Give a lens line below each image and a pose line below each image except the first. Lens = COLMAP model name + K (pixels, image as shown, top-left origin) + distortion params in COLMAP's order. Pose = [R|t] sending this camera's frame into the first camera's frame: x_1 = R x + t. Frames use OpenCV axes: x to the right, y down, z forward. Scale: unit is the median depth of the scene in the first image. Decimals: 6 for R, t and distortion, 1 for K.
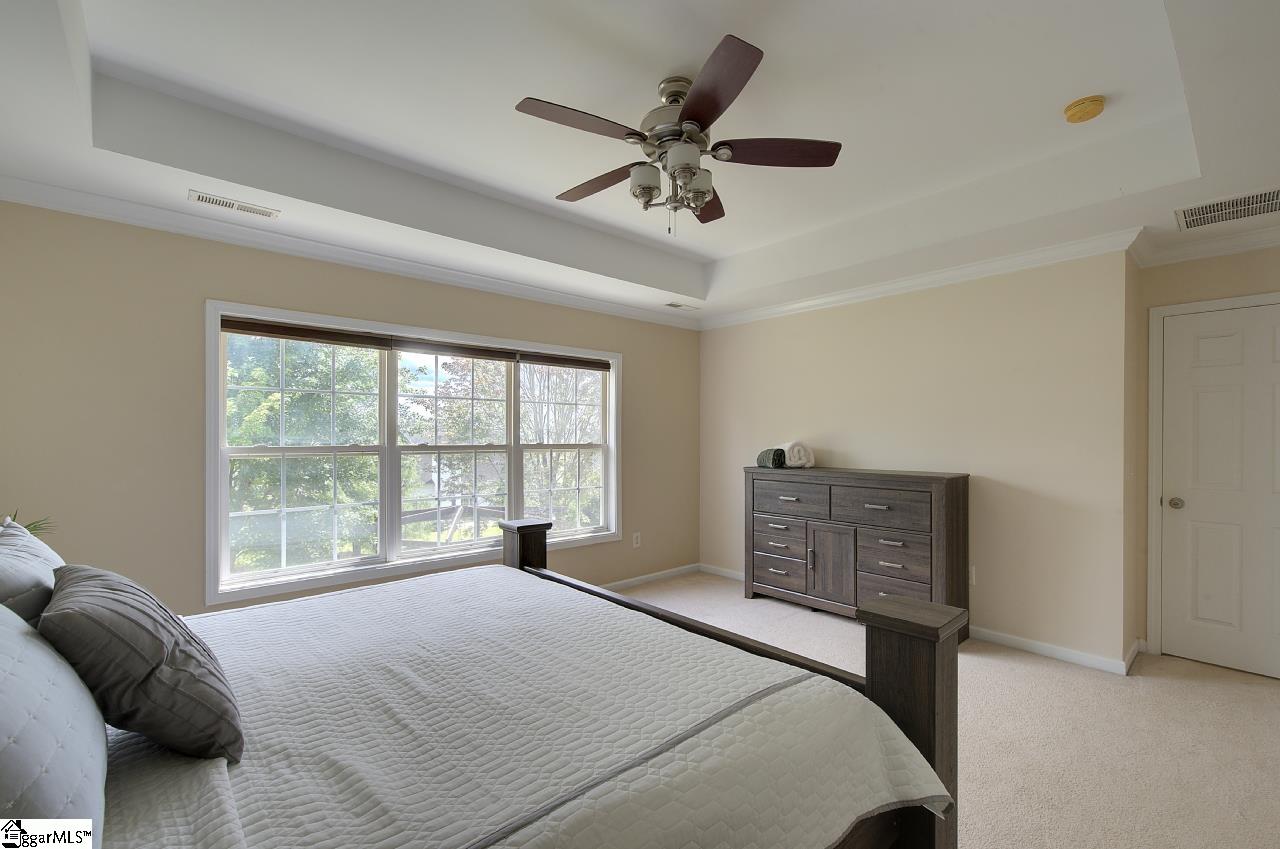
lens RADIAL K [[546.9, 0, 638.3], [0, 546.9, 436.4], [0, 0, 1]] dist [0.000102, -0.000189]
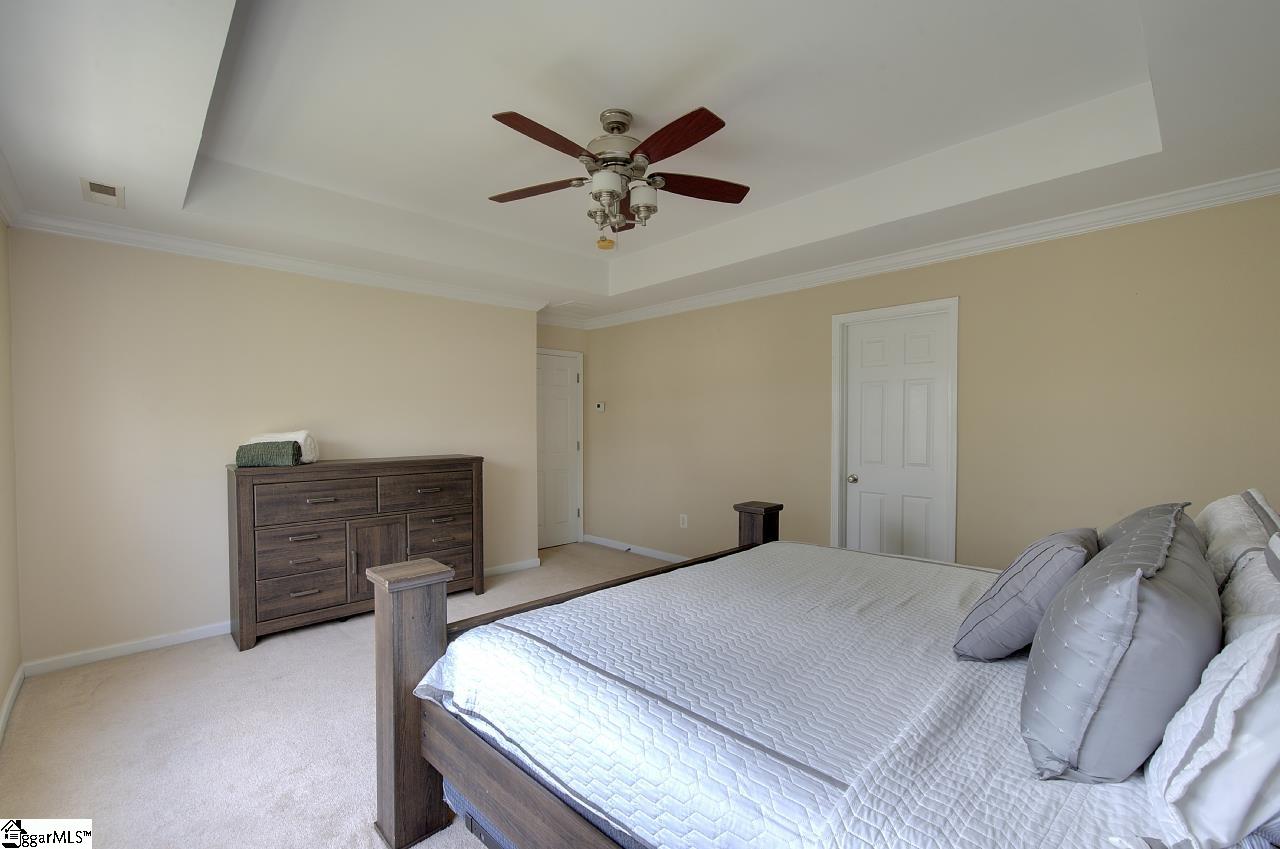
lens RADIAL K [[546.9, 0, 638.2], [0, 546.9, 426.0], [0, 0, 1]] dist [0.000102, -0.000189]
pose [[-0.049761, -0.009412, 0.998717, -0.581199], [-0.006456, 0.999938, 0.009102, -0.010093], [-0.998740, -0.005995, -0.049819, 0.553964]]
